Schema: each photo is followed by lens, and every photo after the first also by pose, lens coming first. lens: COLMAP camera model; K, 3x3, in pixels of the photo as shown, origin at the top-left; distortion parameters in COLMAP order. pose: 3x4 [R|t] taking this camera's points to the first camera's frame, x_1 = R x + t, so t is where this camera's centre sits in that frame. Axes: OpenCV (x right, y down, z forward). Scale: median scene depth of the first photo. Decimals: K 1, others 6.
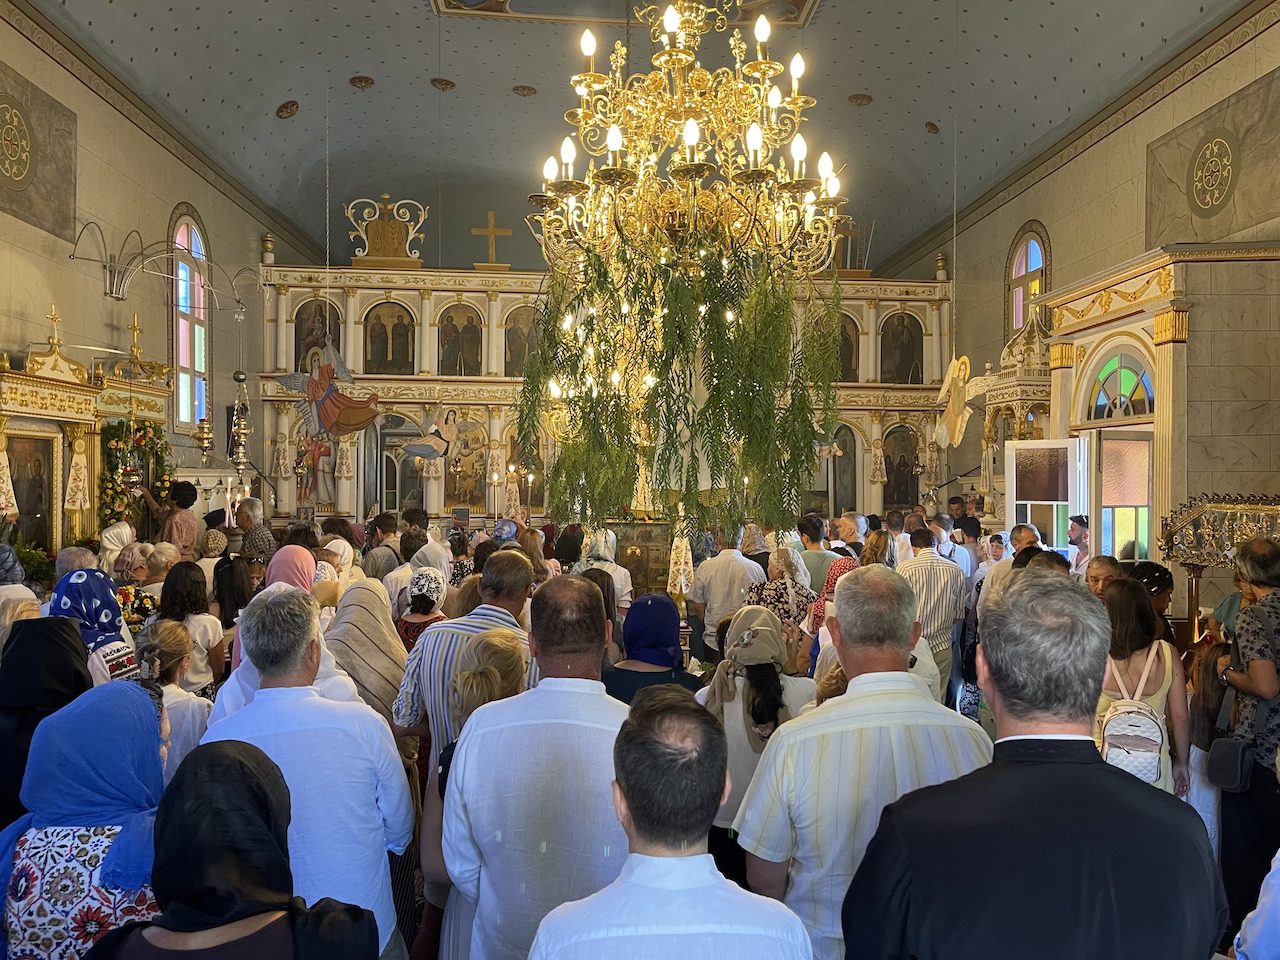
lens RADIAL K [[936.8, 0, 637.9], [0, 936.8, 486.0], [0, 0, 1]] dist [0.062249, -0.100315]
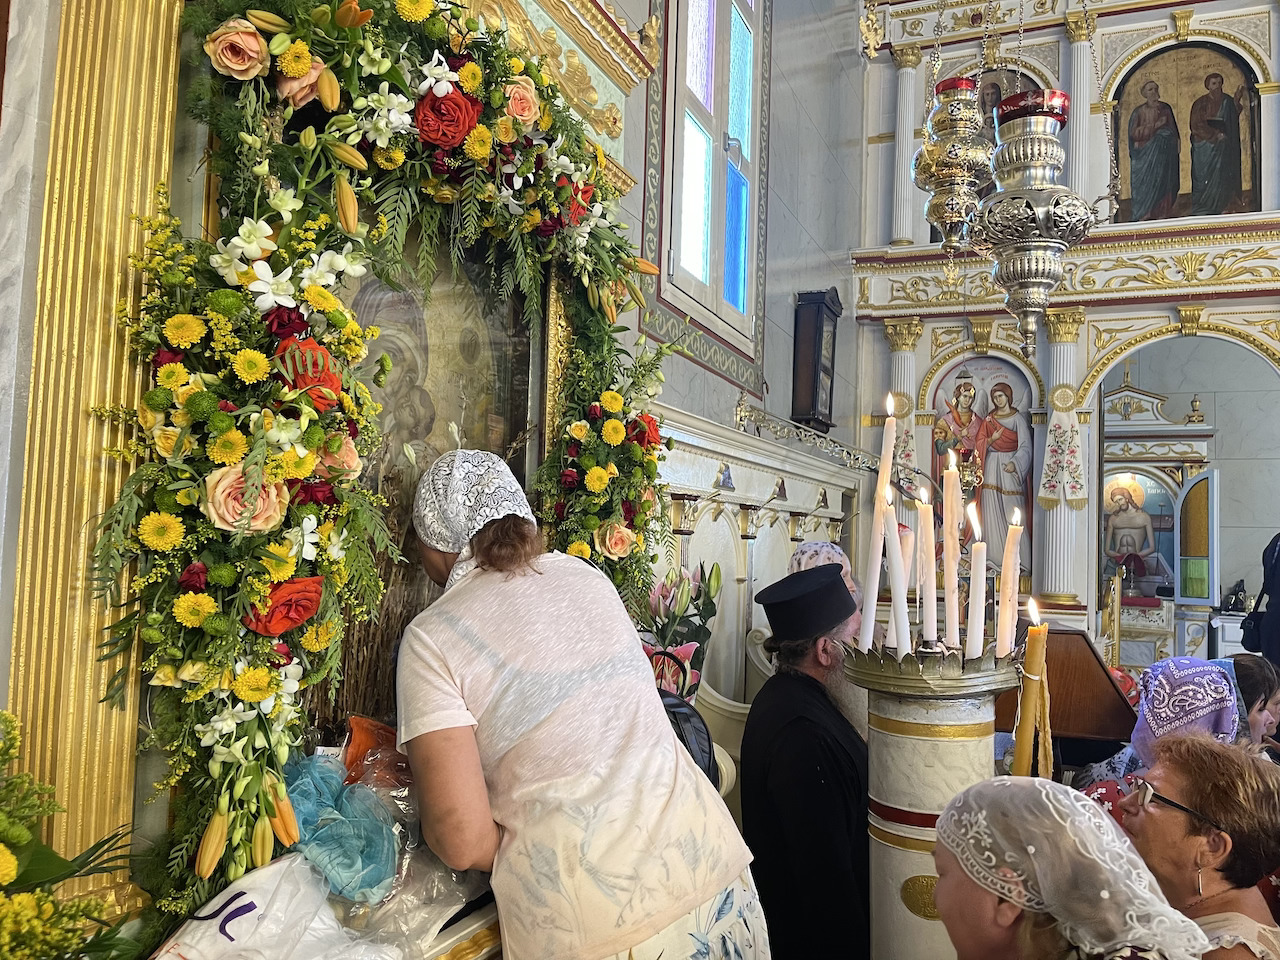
lens RADIAL K [[964.2, 0, 617.0], [0, 964.2, 485.3], [0, 0, 1]] dist [0.073037, -0.118845]
pose [[0.869522, -0.006476, -0.493851, -0.274306], [-0.032997, 0.996918, -0.071172, 0.017622], [0.492790, 0.078181, 0.866629, 0.570775]]
